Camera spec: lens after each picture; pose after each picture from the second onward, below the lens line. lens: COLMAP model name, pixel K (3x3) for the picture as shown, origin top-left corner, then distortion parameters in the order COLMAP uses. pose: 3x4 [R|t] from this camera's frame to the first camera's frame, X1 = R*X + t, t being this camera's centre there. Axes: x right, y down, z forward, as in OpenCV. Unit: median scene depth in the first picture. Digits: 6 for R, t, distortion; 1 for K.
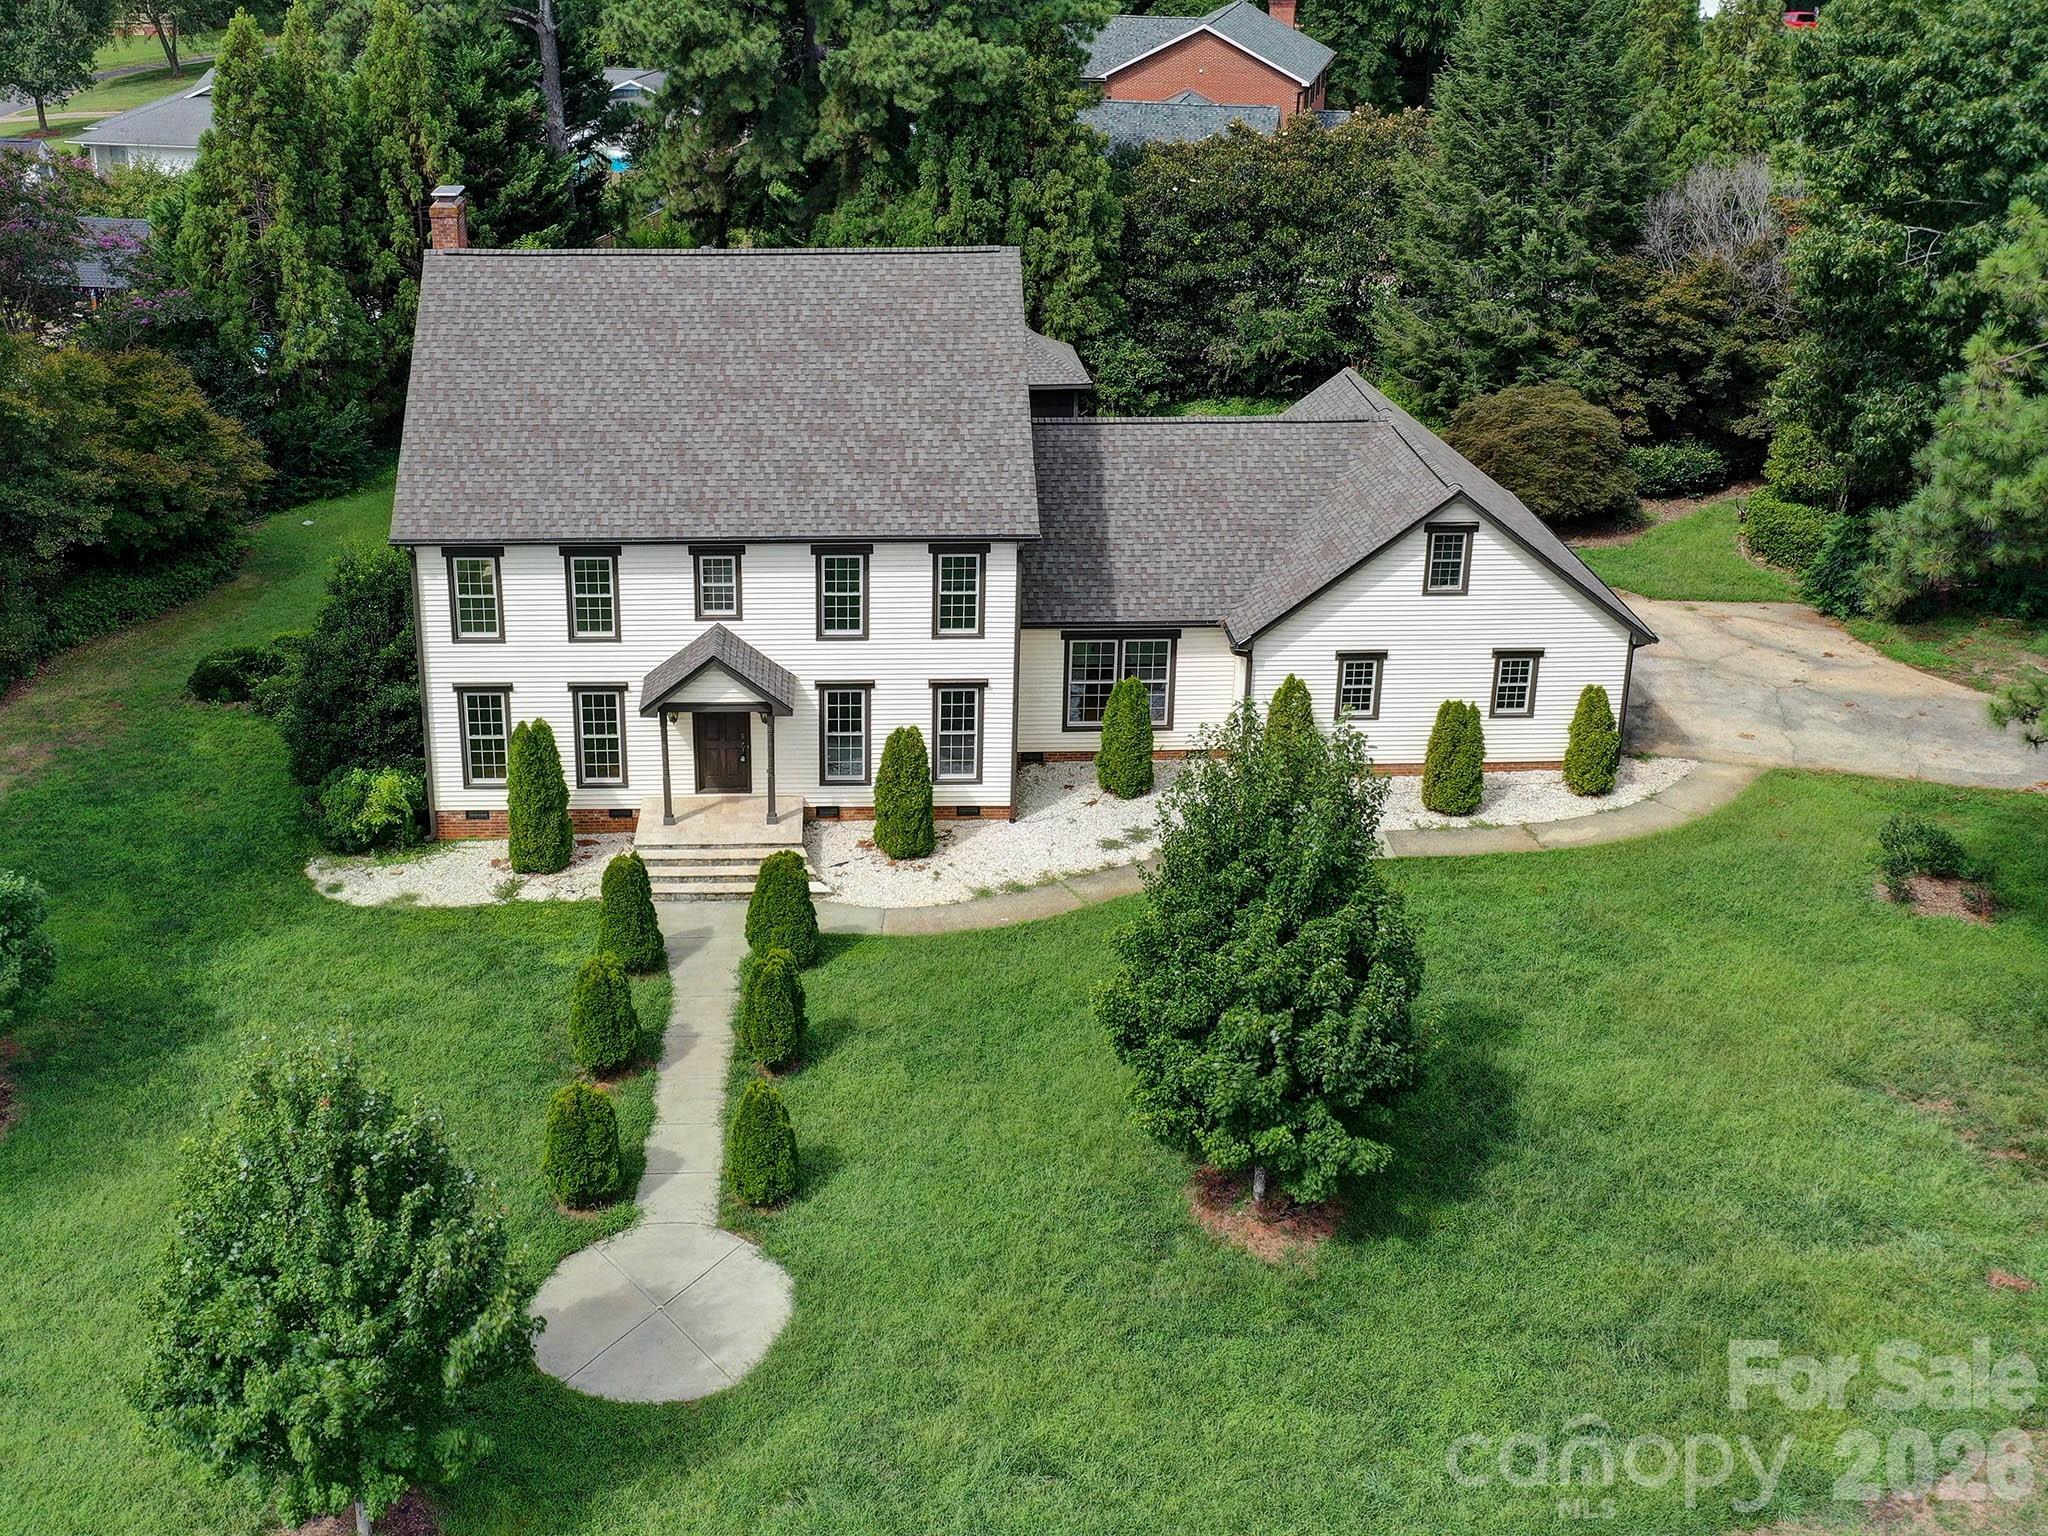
lens RADIAL K [[1813.2, 0, 915.7], [0, 1813.2, 640.2], [0, 0, 1]] dist [-0.018106, -0.004539]
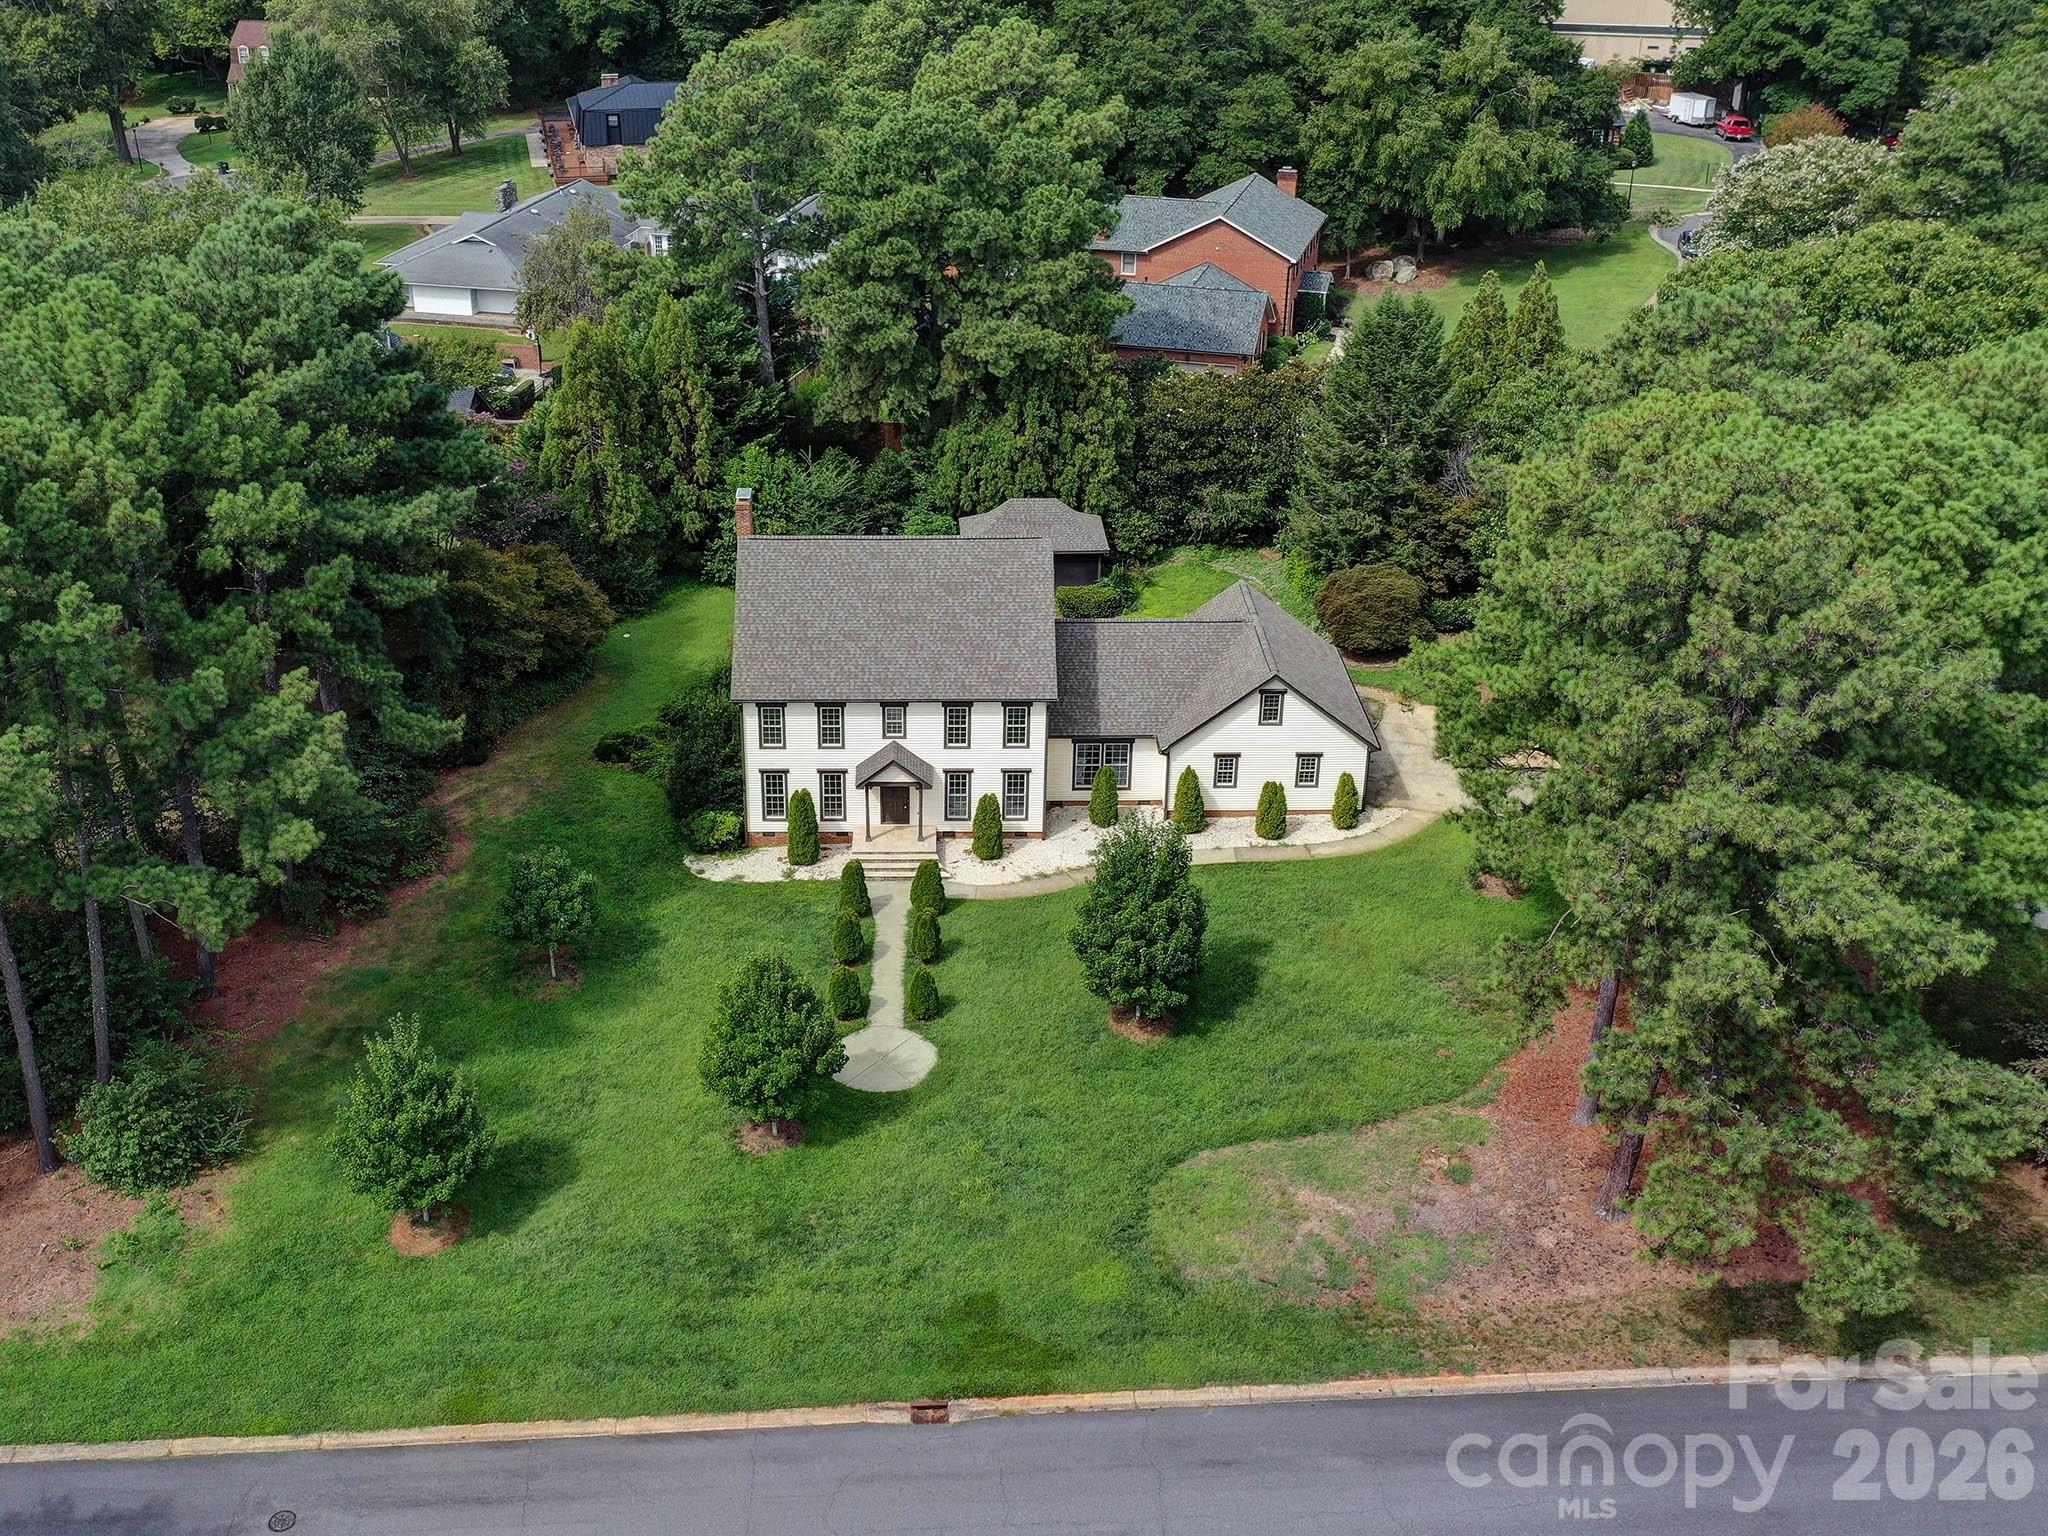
lens RADIAL K [[1709.0, 0, 1024.0], [0, 1709.0, 768.0], [0, 0, 1]] dist [-0.010602, -0.007924]
pose [[0.999885, 0.011590, 0.009776, 0.013826], [-0.012595, 0.993859, 0.109935, -0.181312], [-0.008442, -0.110046, 0.993891, -0.830321]]
